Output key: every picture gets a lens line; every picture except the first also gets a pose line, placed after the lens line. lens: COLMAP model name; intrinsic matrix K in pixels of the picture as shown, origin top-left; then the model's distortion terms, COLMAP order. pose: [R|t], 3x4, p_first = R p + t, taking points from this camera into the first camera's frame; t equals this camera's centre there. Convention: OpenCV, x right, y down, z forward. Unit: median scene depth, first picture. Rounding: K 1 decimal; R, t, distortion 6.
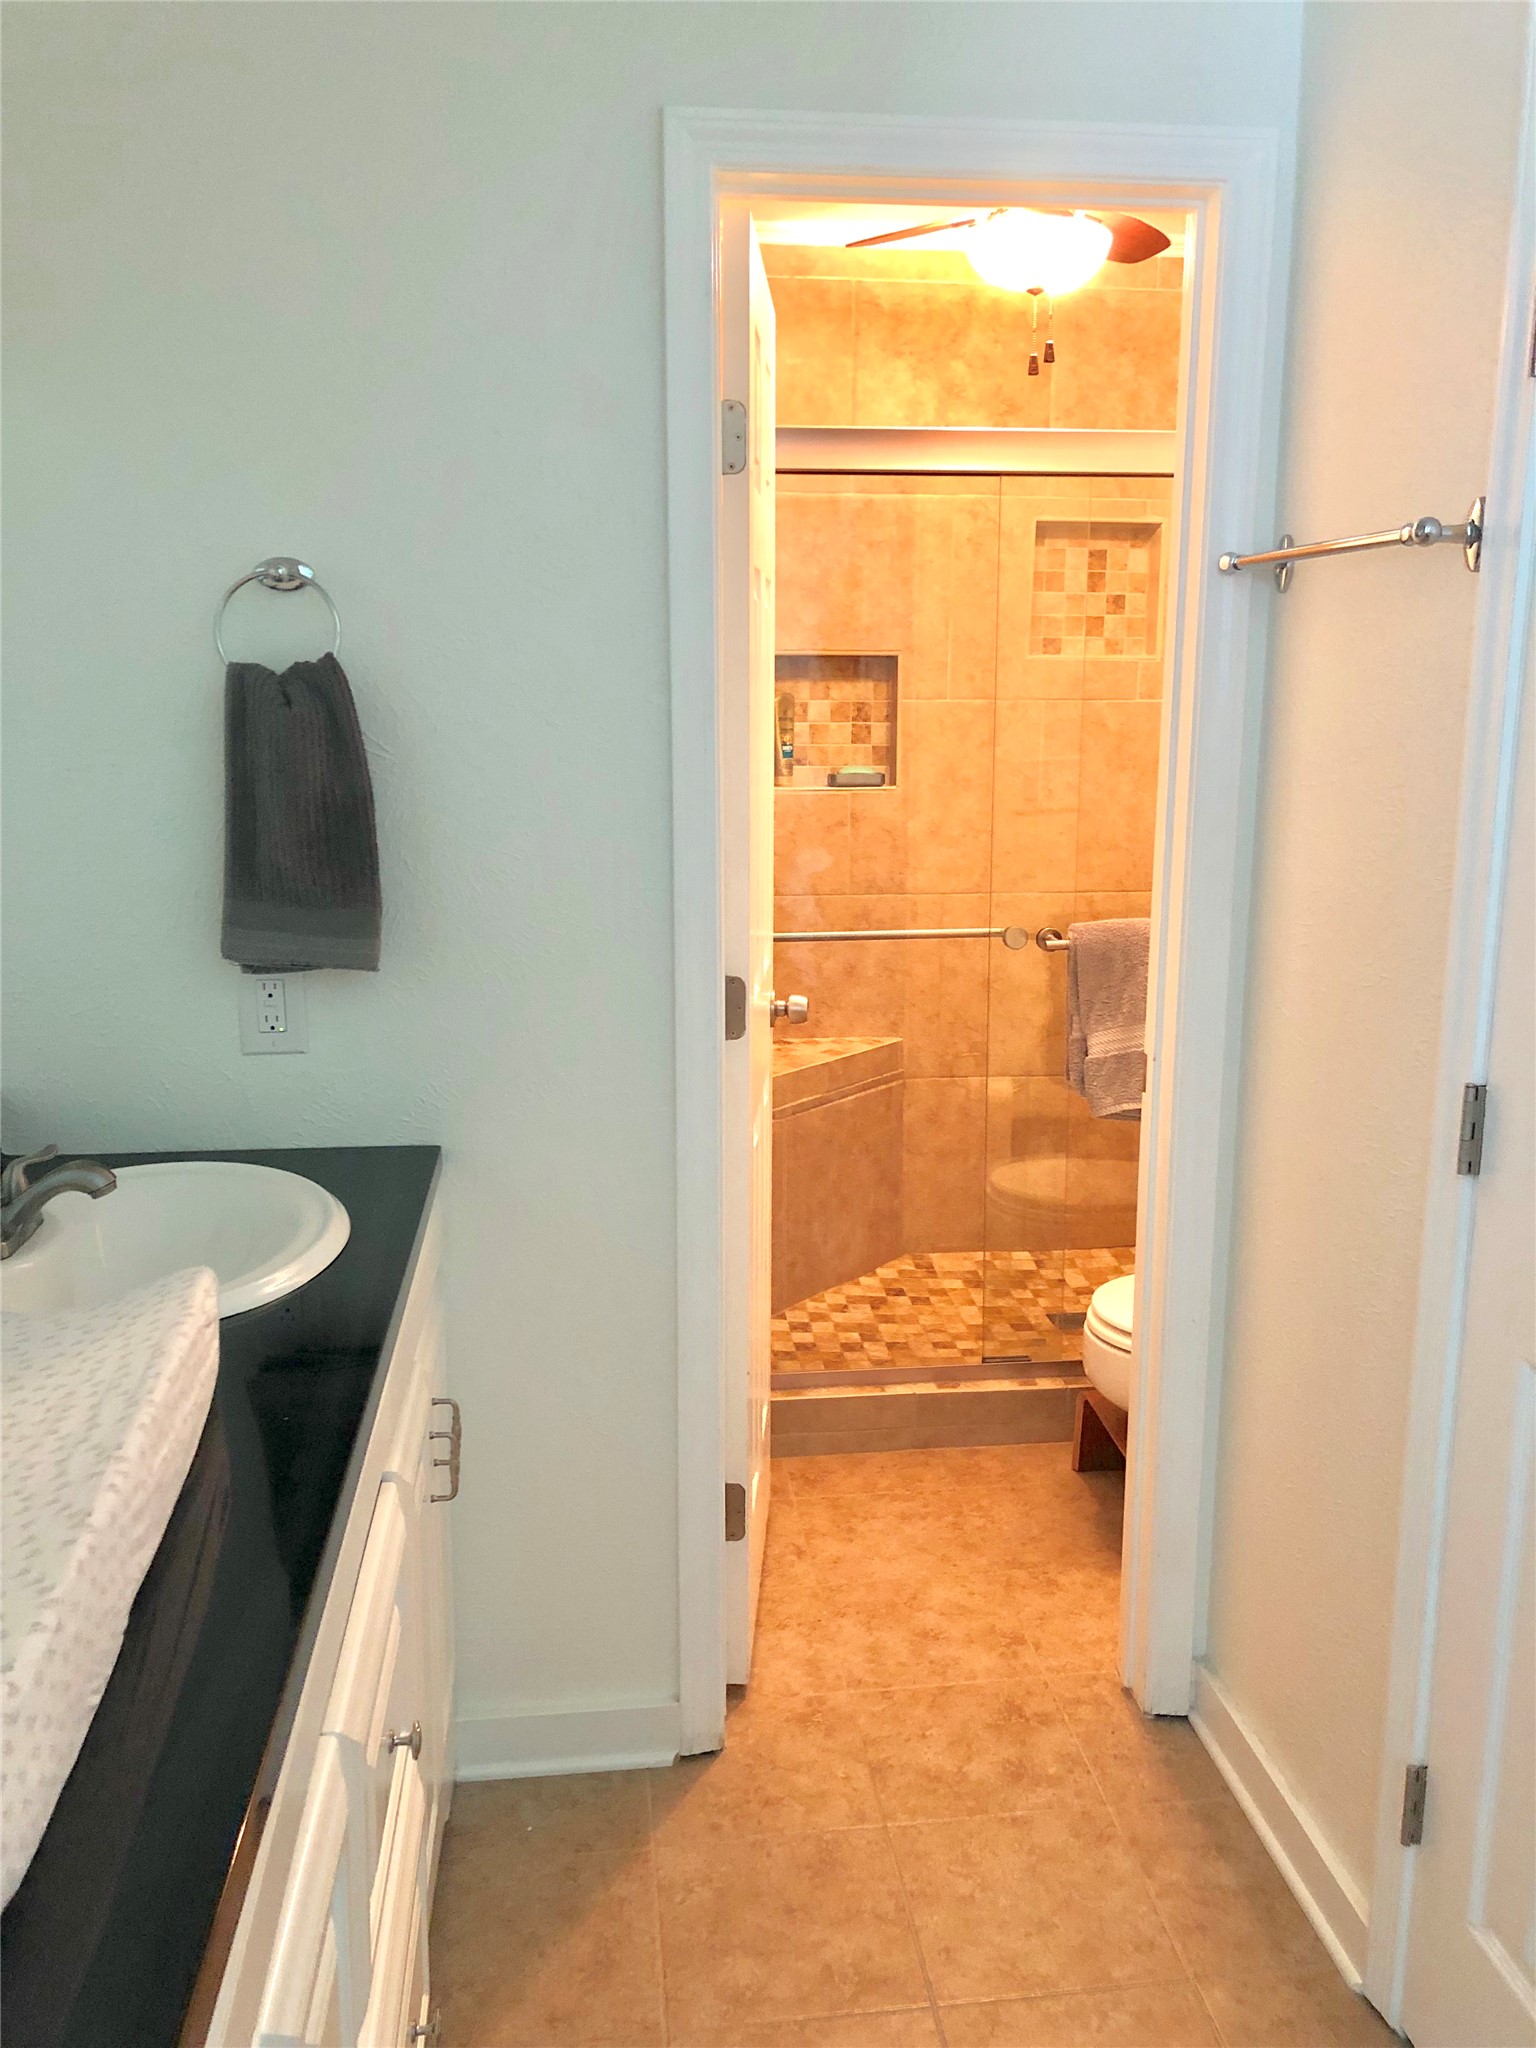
lens RADIAL K [[1628.4, 0, 757.9], [0, 1628.4, 1034.3], [0, 0, 1]] dist [0.072263, -0.132004]
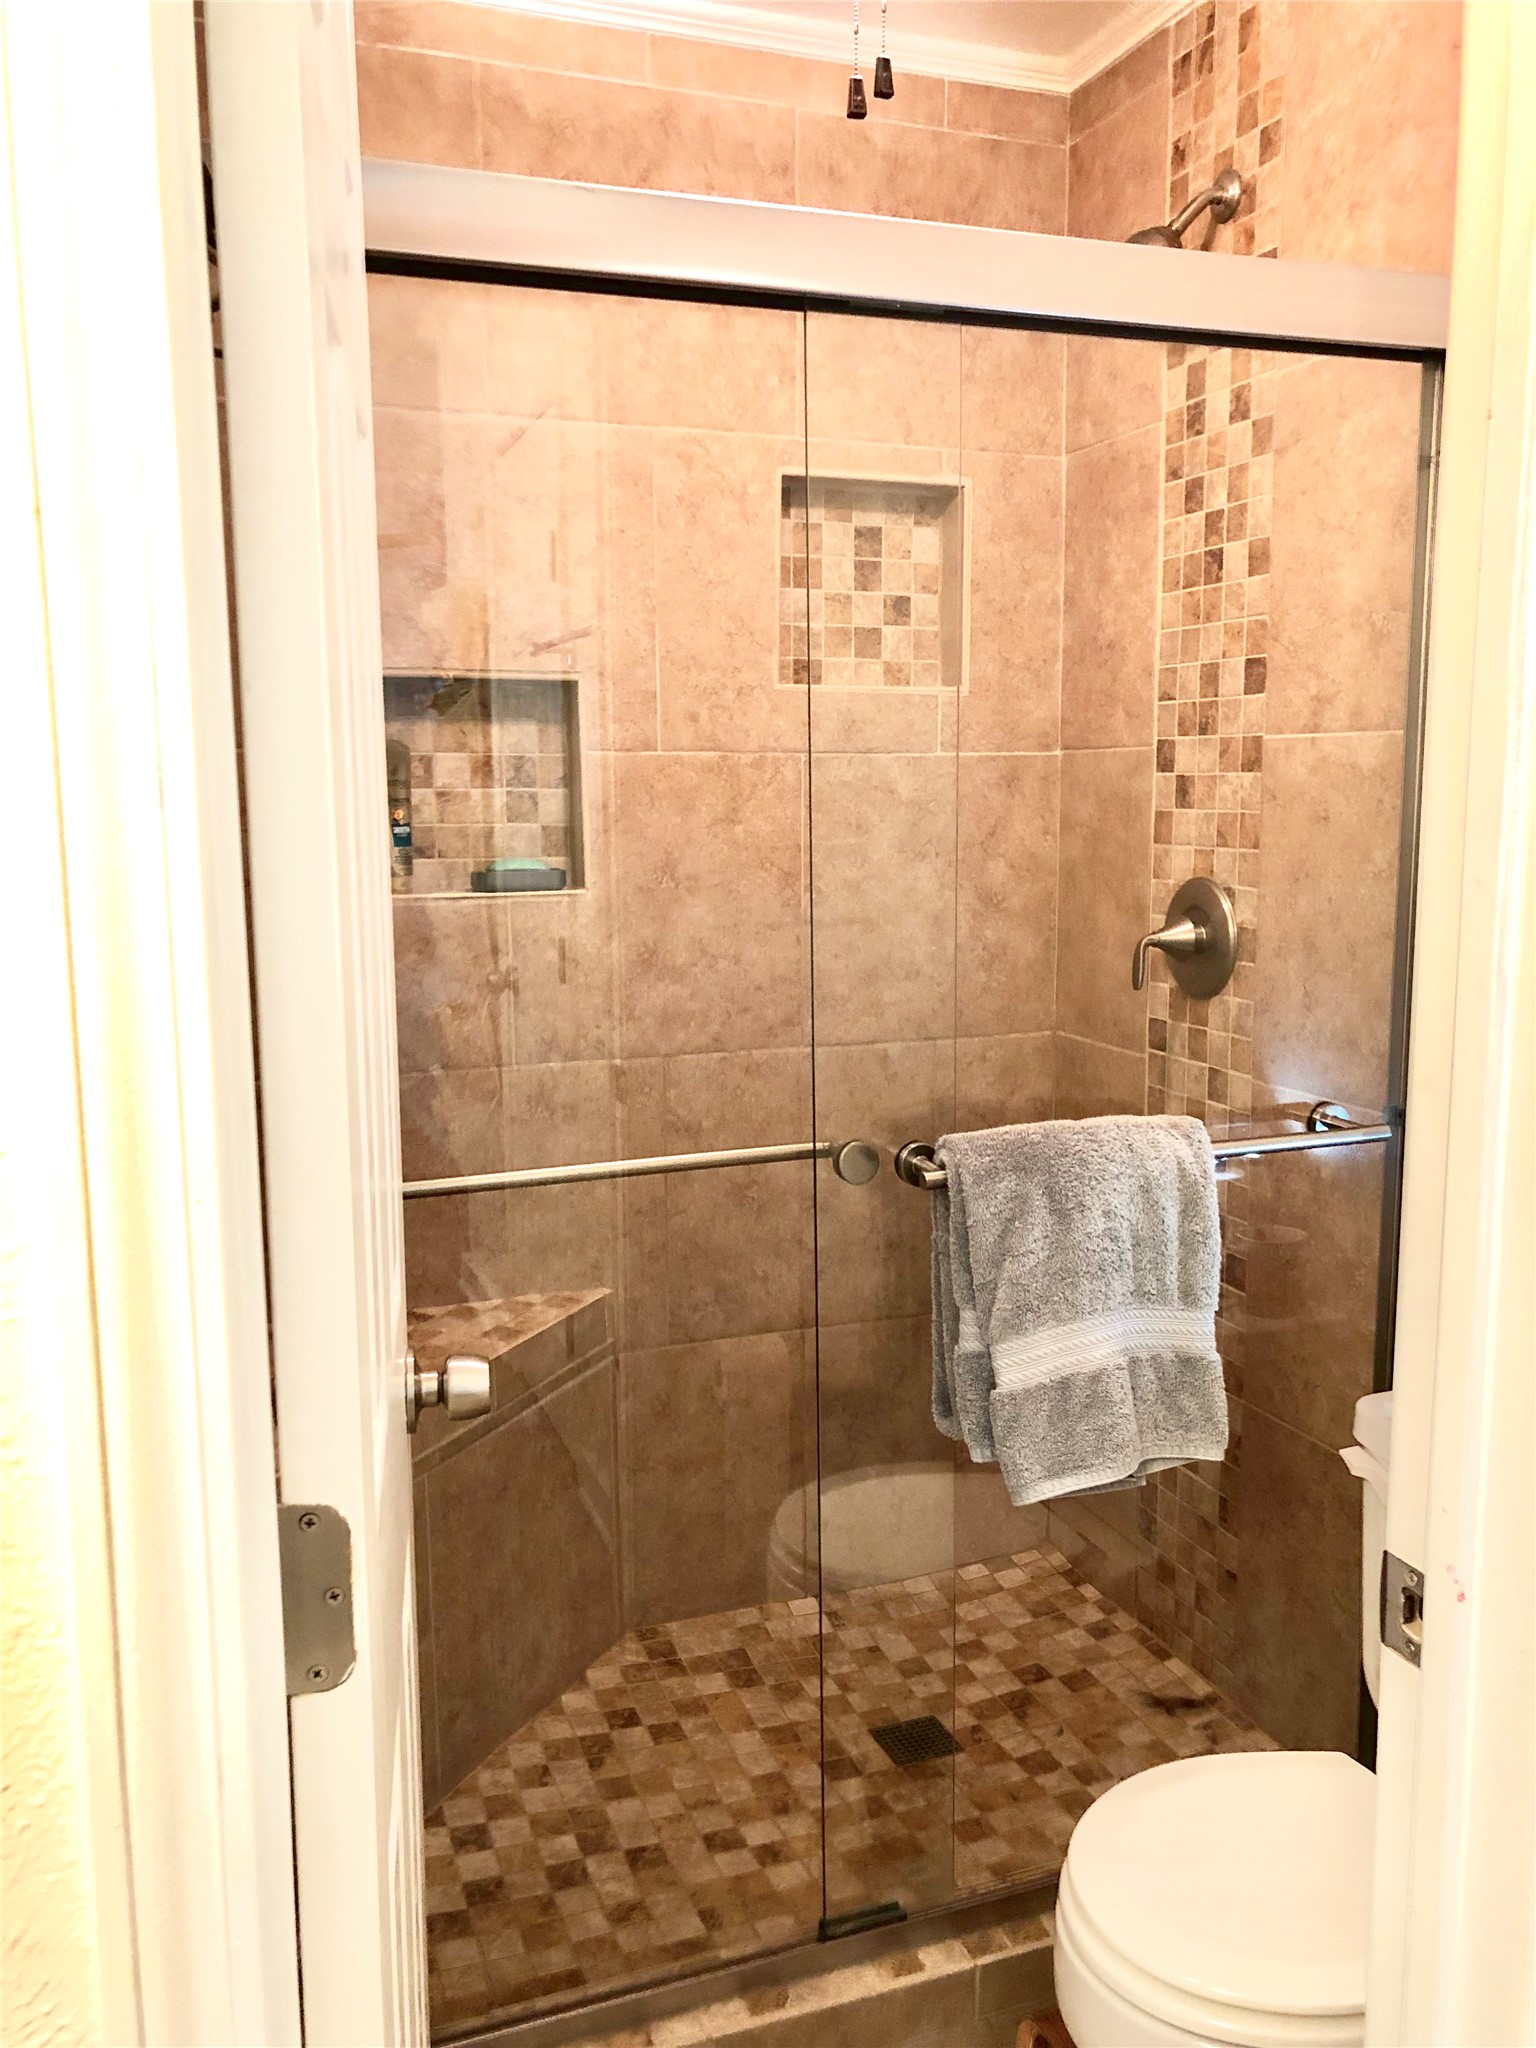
lens RADIAL K [[1628.4, 0, 757.9], [0, 1628.4, 1034.3], [0, 0, 1]] dist [0.072263, -0.132004]
pose [[0.970356, -0.044297, 0.237588, -0.000781], [0.056997, 0.997274, -0.046852, -0.064551], [-0.234865, 0.059005, 0.970236, 0.386745]]
